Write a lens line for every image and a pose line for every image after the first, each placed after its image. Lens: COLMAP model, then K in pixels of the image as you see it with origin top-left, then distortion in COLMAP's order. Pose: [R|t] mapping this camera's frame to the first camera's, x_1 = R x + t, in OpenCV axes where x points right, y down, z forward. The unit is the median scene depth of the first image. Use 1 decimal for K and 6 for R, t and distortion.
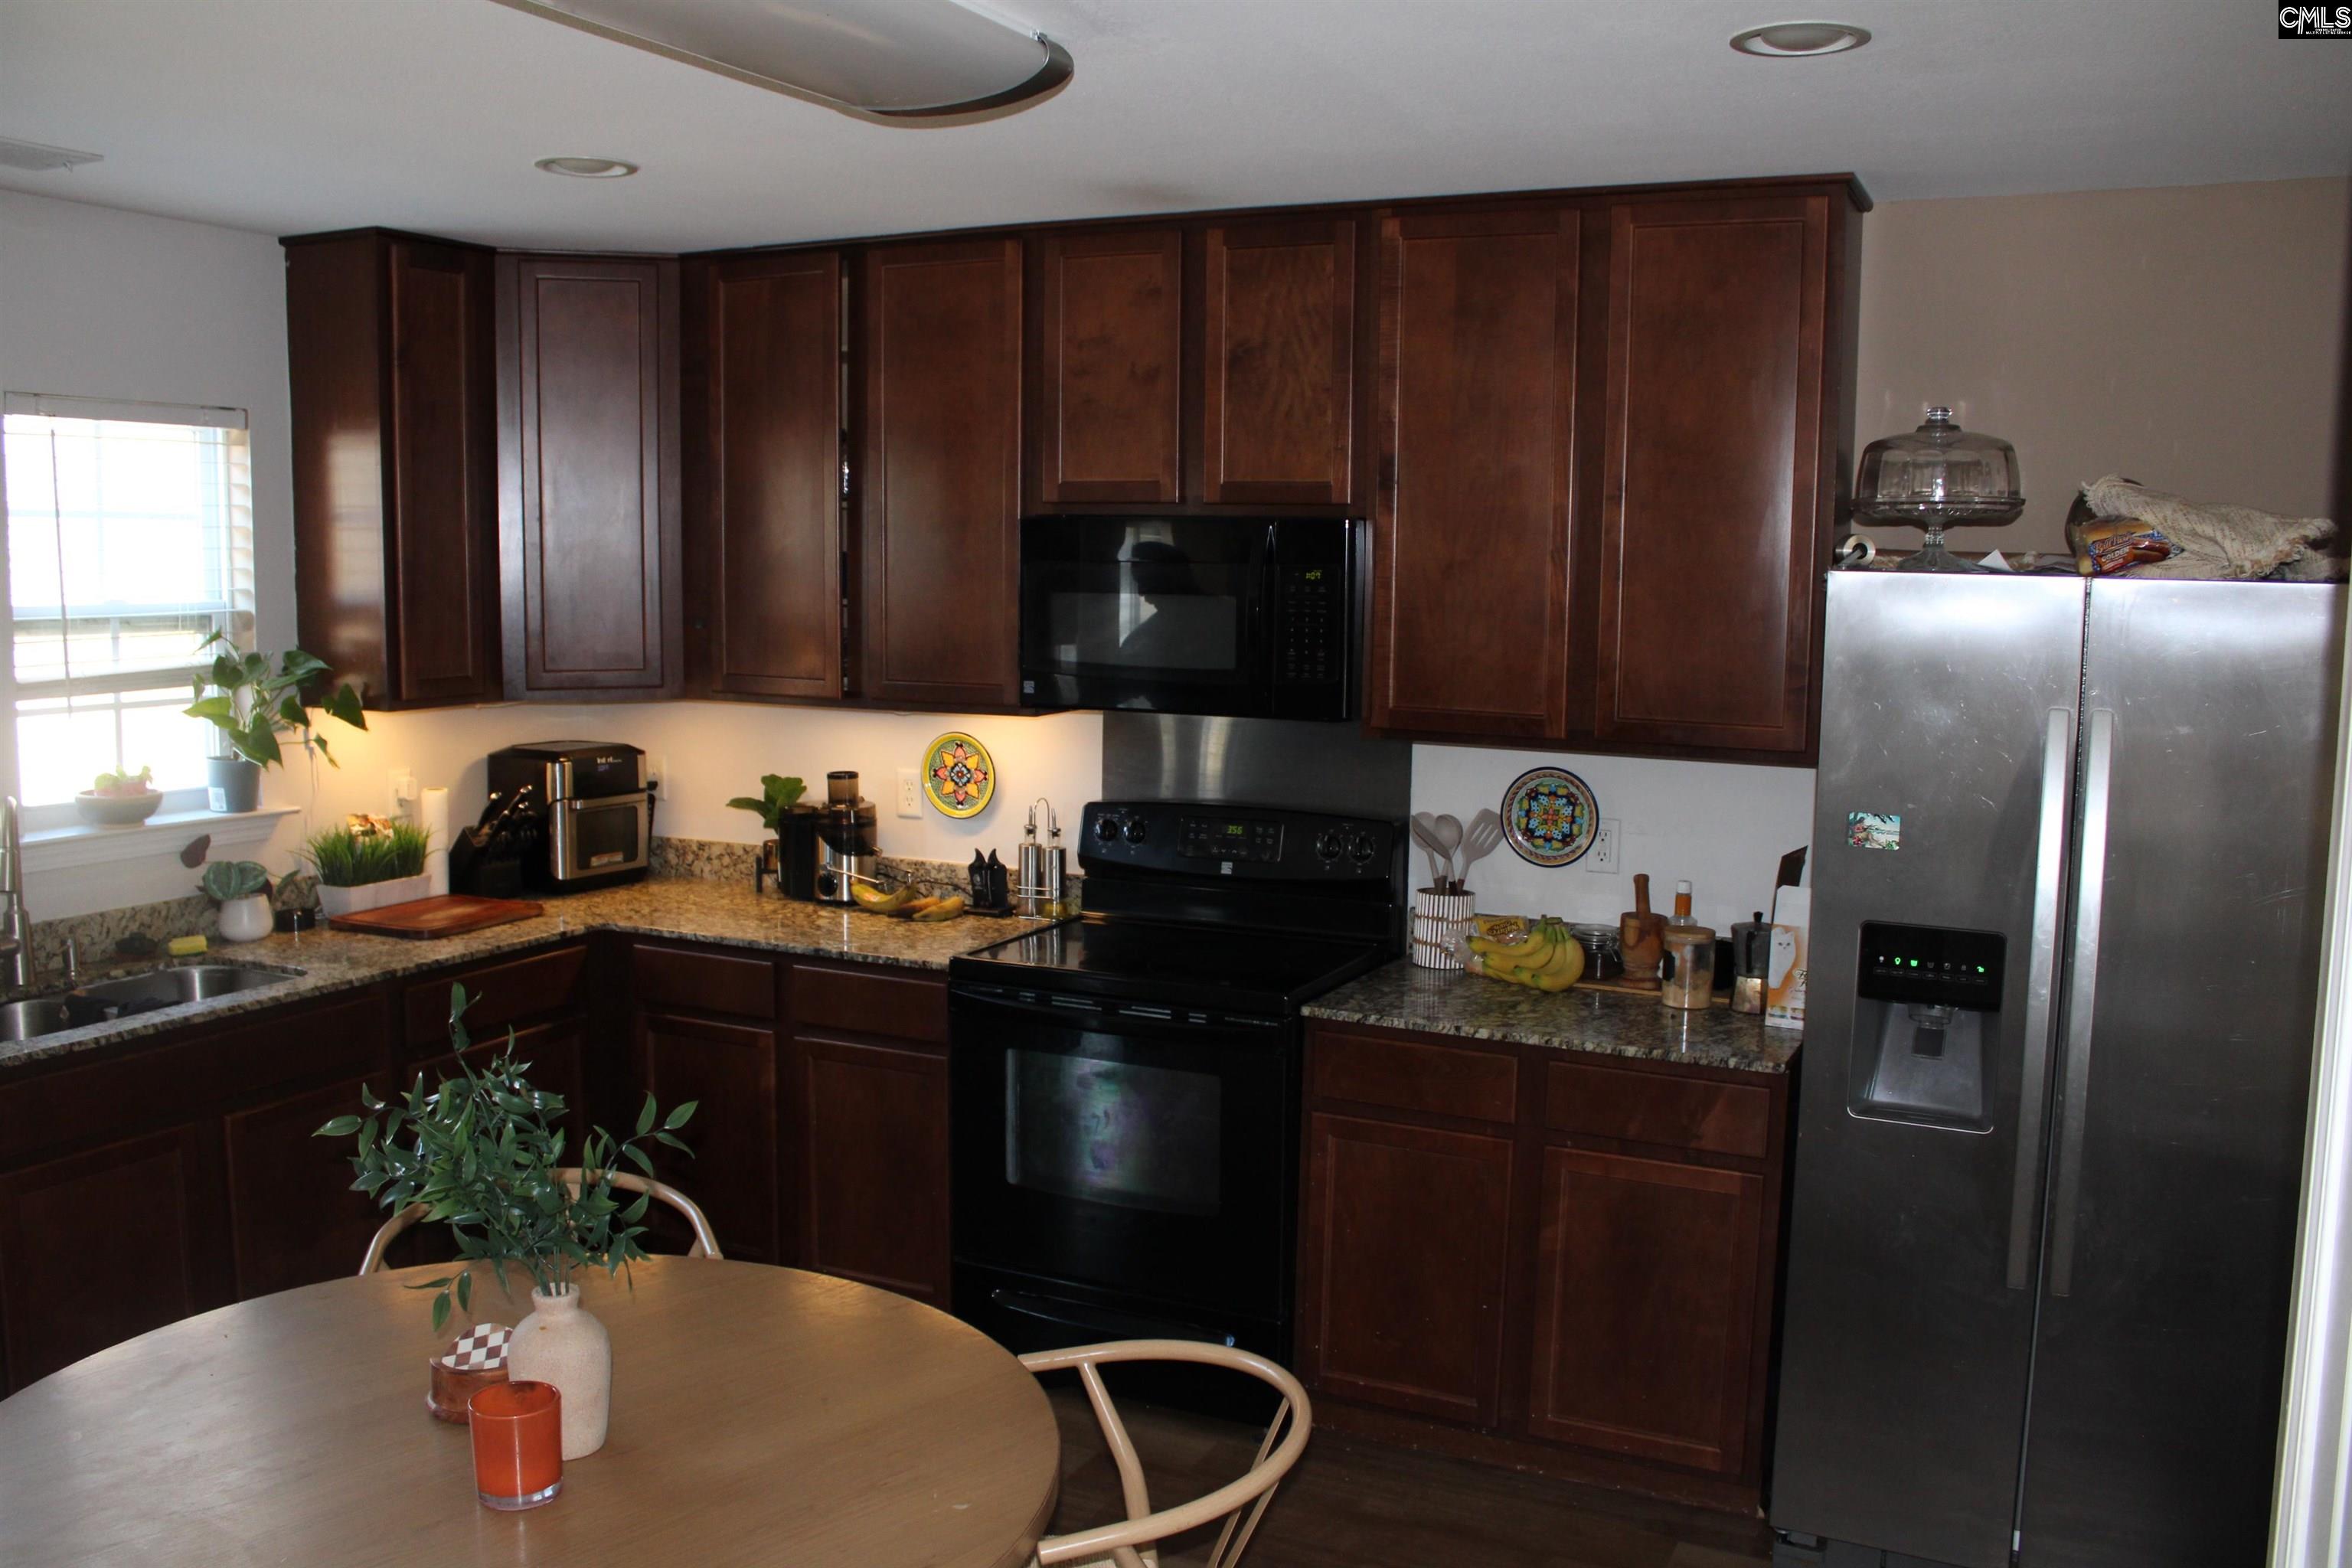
lens RADIAL K [[1950.9, 0, 1125.8], [0, 1950.9, 799.7], [0, 0, 1]] dist [-0.143306, 0.103143]
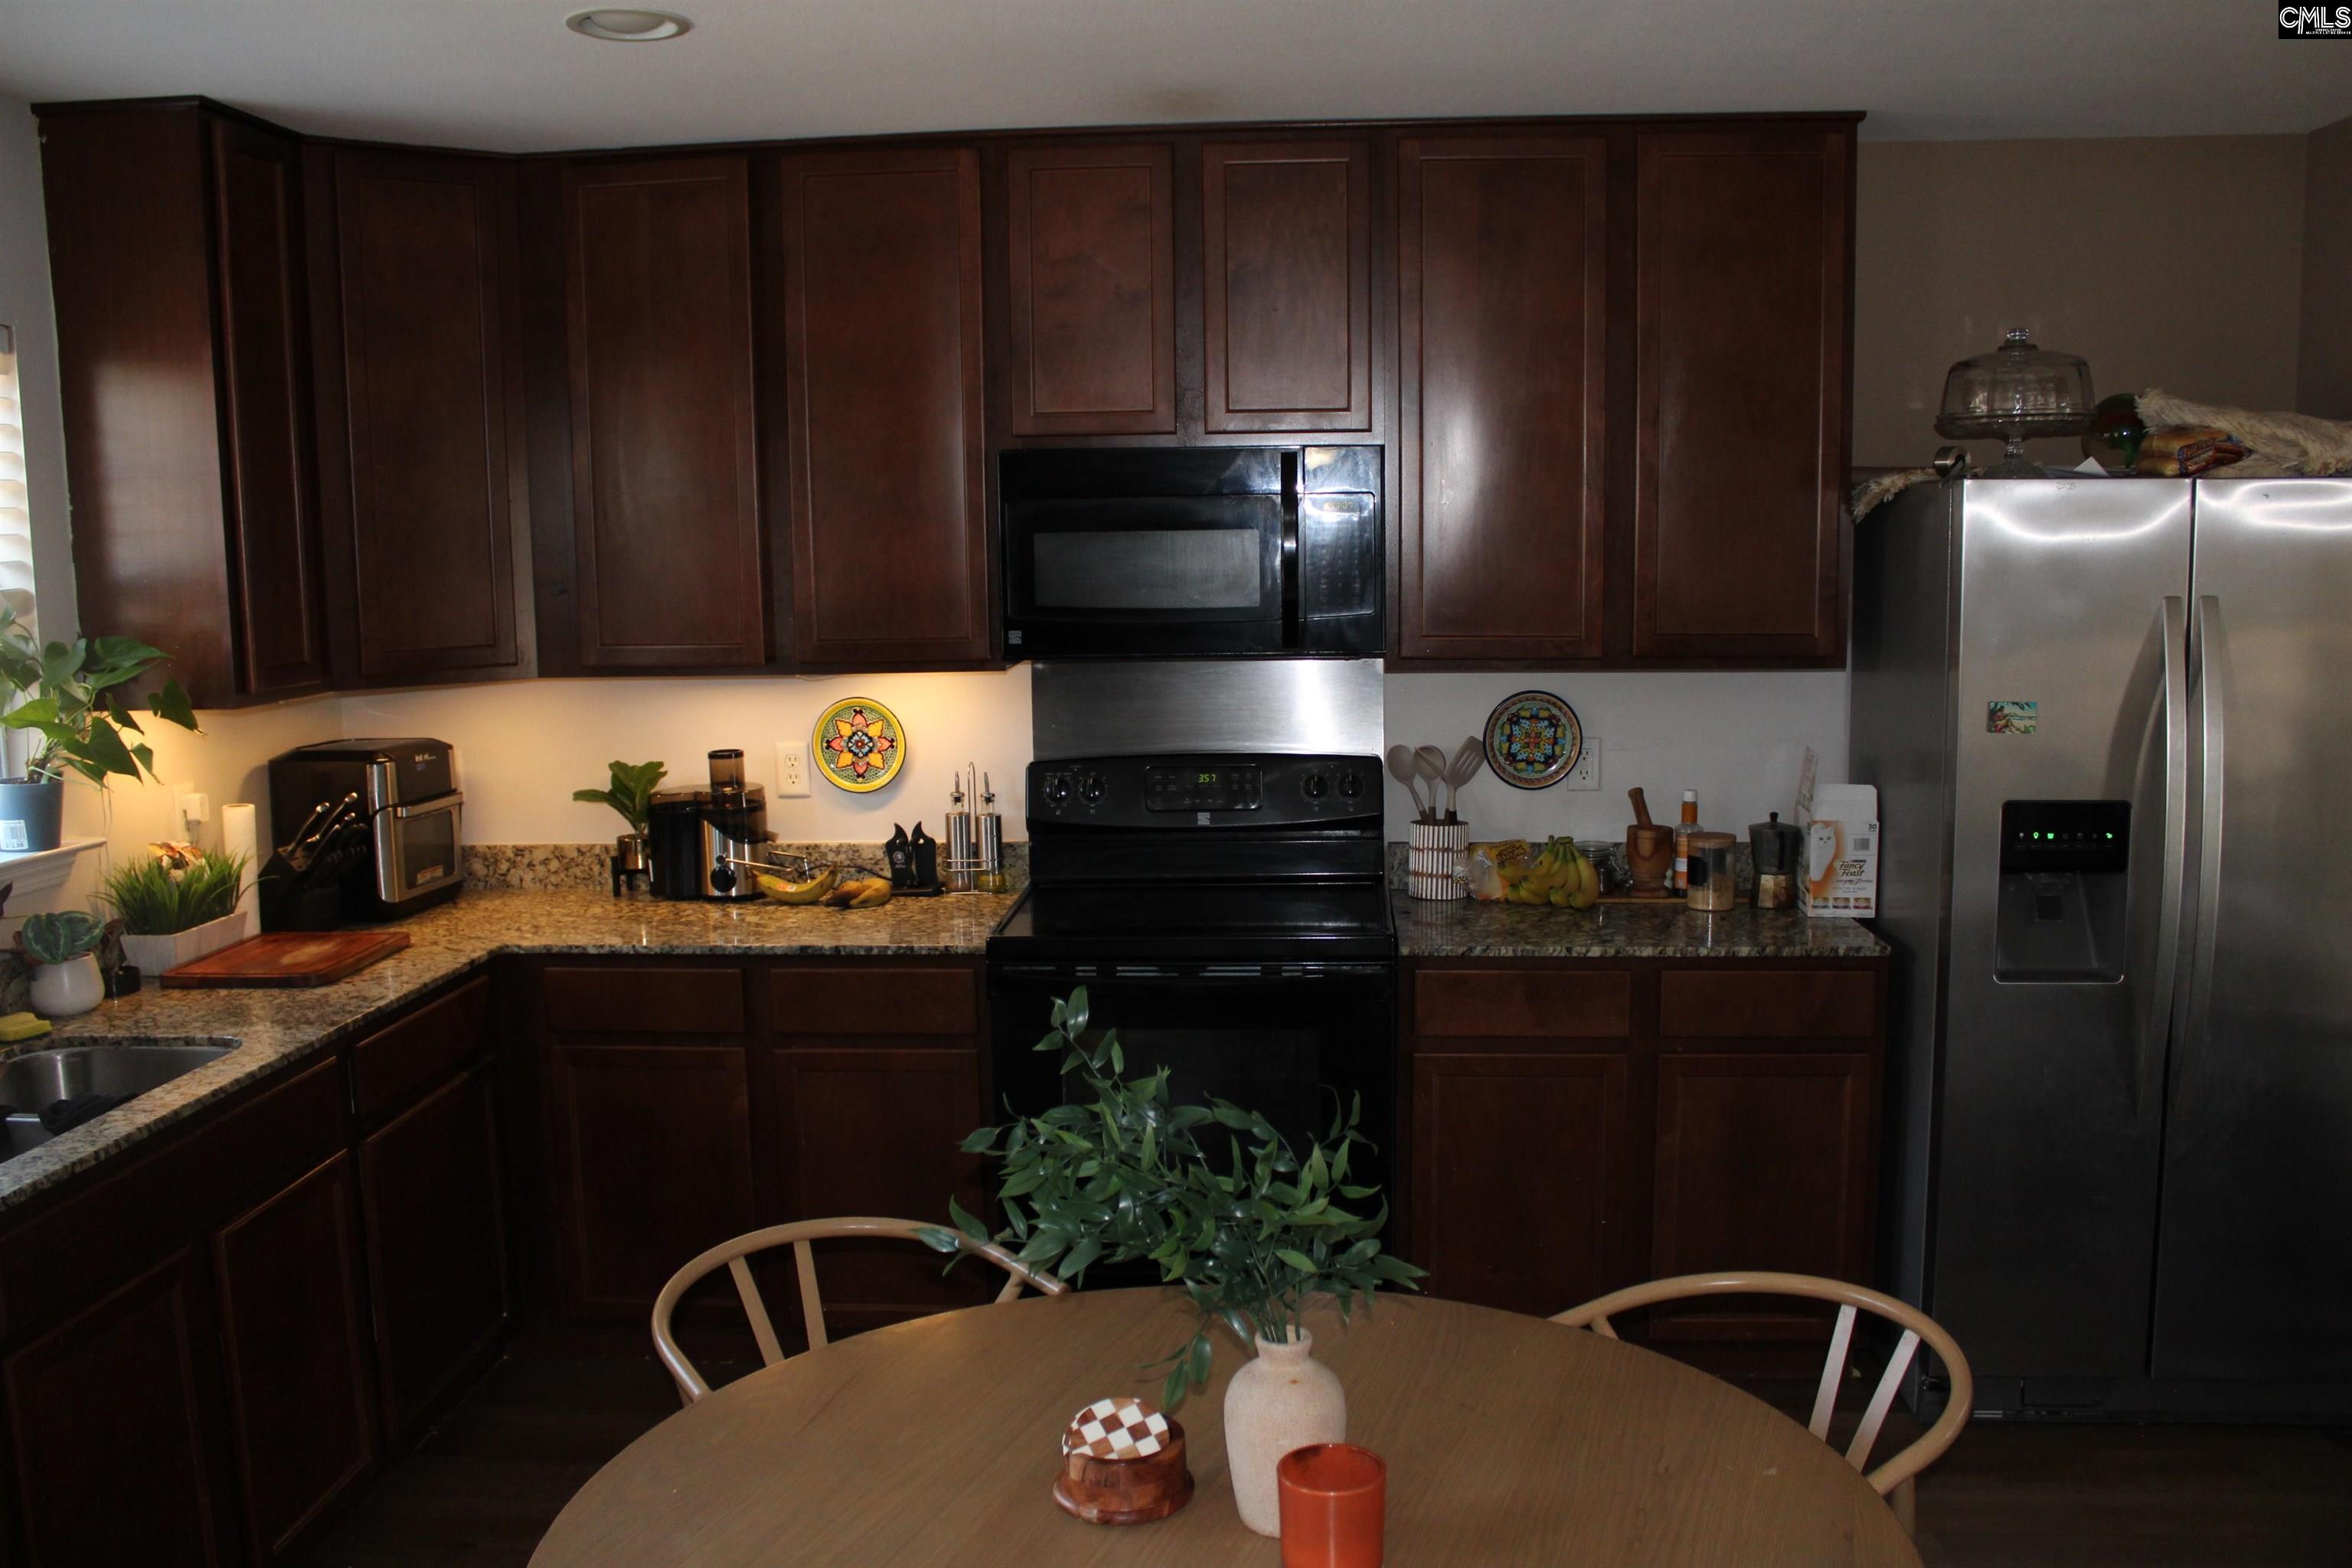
lens RADIAL K [[1950.9, 0, 1119.2], [0, 1950.9, 814.4], [0, 0, 1]] dist [-0.143306, 0.103143]
pose [[0.928705, -0.079030, 0.362301, -0.338849], [0.072800, 0.996870, 0.030839, 0.000557], [-0.363604, -0.002265, 0.931551, 0.129165]]
